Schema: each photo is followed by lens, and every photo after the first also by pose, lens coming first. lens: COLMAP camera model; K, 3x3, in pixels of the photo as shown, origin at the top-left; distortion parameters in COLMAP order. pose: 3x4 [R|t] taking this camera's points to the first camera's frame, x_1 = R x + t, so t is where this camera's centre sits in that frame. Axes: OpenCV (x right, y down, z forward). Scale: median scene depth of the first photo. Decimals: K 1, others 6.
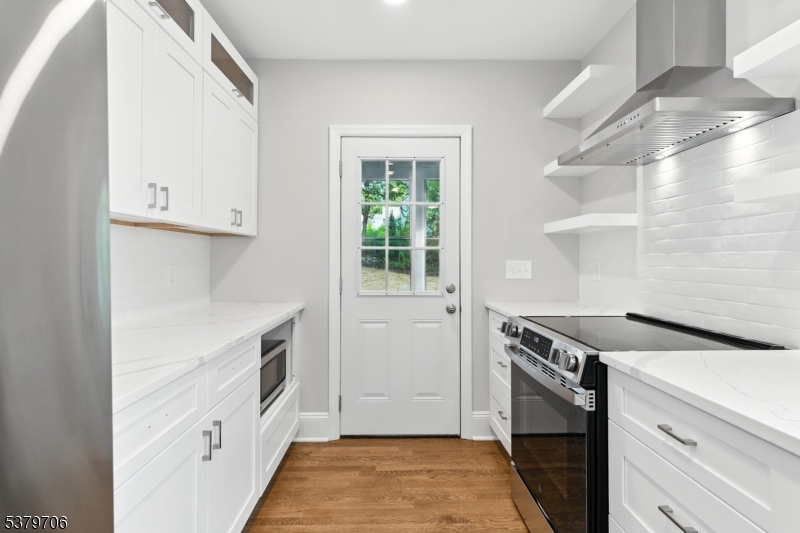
lens RADIAL K [[389.2, 0, 400.5], [0, 389.2, 261.4], [0, 0, 1]] dist [-0.003394, -0.000326]
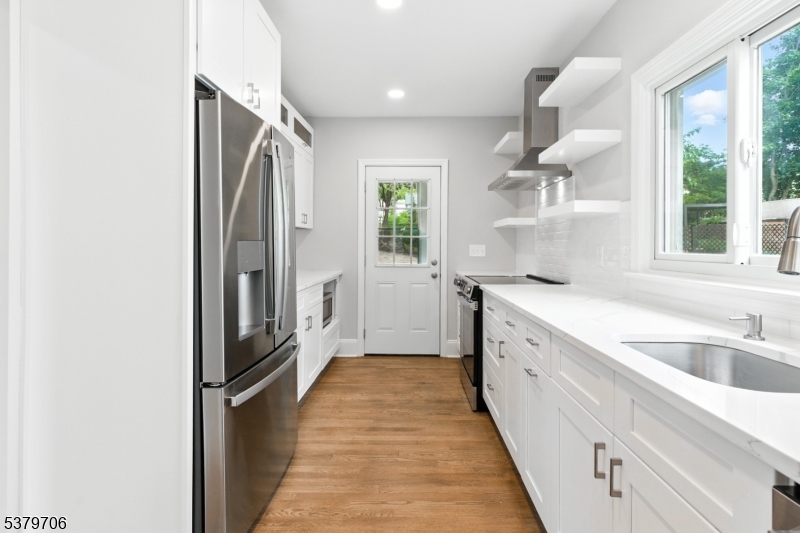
lens RADIAL K [[389.2, 0, 405.2], [0, 389.2, 252.1], [0, 0, 1]] dist [-0.003394, -0.000326]
pose [[0.998927, 0.004838, -0.046063, 0.085782], [-0.004265, 0.999912, 0.012535, 0.008661], [0.046120, -0.012325, 0.998860, -0.598692]]
